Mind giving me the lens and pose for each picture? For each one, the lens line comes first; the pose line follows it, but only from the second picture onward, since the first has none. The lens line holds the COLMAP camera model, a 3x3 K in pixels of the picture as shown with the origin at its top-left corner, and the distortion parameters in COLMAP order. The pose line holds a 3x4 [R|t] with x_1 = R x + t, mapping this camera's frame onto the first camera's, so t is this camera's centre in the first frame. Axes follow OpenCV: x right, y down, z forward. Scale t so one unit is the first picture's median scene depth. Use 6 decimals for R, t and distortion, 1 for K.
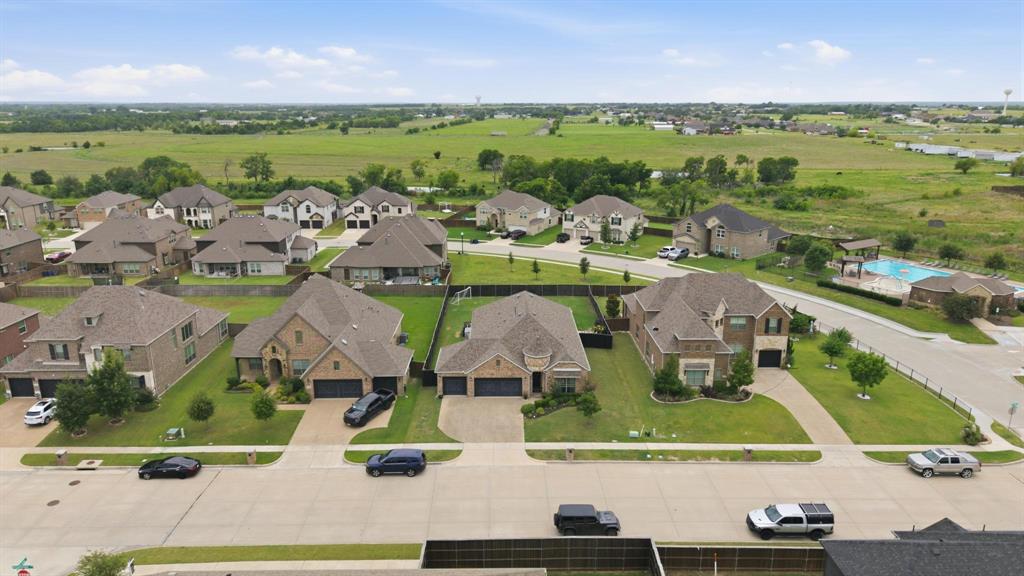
lens RADIAL K [[677.4, 0, 512.0], [0, 677.4, 288.0], [0, 0, 1]] dist [0.045664, -0.058402]
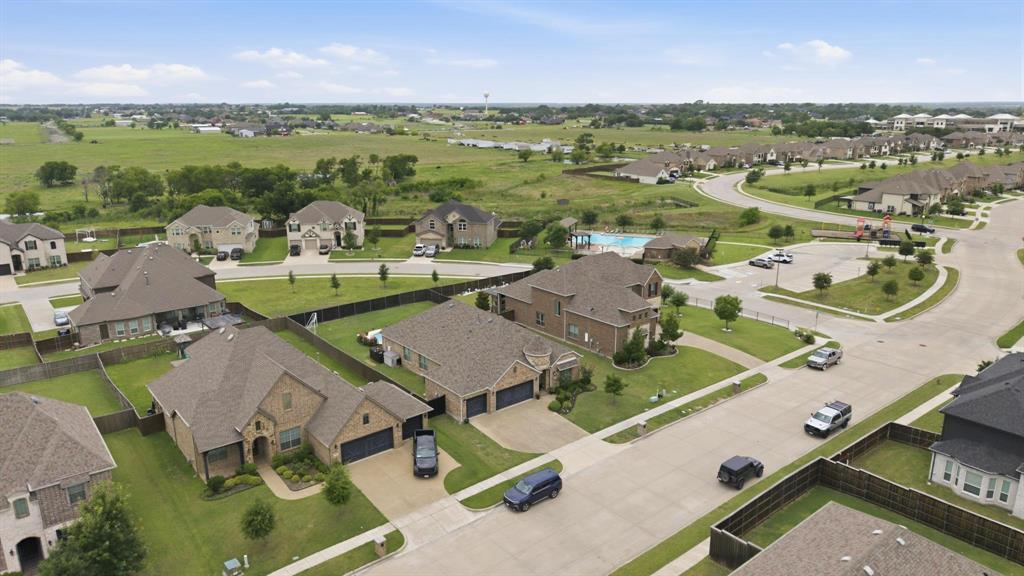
lens RADIAL K [[677.4, 0, 512.0], [0, 677.4, 288.0], [0, 0, 1]] dist [0.045664, -0.058402]
pose [[0.781125, -0.164181, 0.602402, -0.338355], [0.164844, 0.984804, 0.054652, -0.034557], [-0.602221, 0.056613, 0.796319, 0.122691]]
